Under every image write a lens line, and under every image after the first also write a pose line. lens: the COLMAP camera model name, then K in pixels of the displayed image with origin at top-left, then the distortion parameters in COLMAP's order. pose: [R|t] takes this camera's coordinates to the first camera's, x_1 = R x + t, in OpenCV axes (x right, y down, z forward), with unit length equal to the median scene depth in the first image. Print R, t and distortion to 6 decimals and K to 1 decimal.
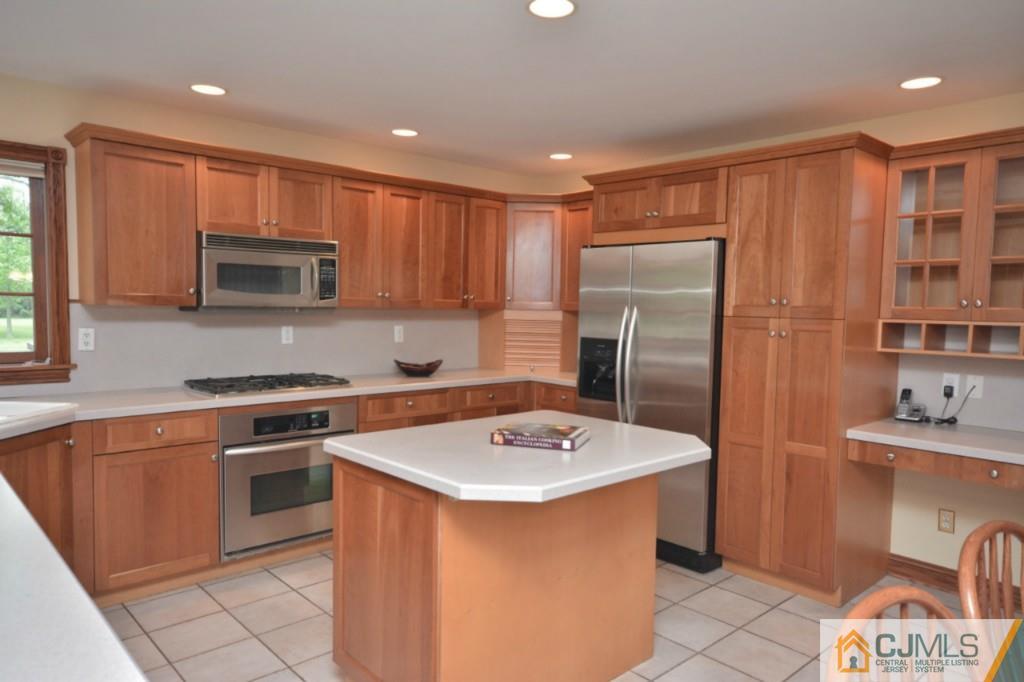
lens RADIAL K [[675.3, 0, 510.7], [0, 675.3, 344.9], [0, 0, 1]] dist [0.008962, 0.000756]
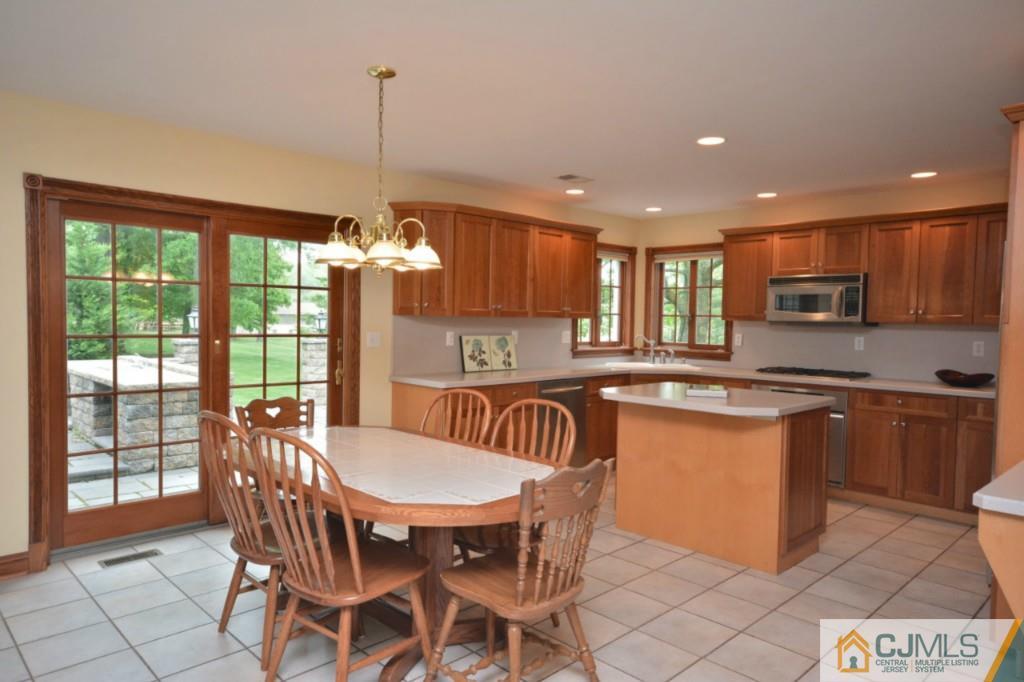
lens RADIAL K [[675.3, 0, 512.0], [0, 675.3, 343.4], [0, 0, 1]] dist [0.008962, 0.000756]
pose [[0.029225, 0.021930, -0.999332, 1.052796], [-0.074050, 0.997060, 0.019715, 0.010866], [0.996826, 0.073424, 0.030763, 0.272734]]
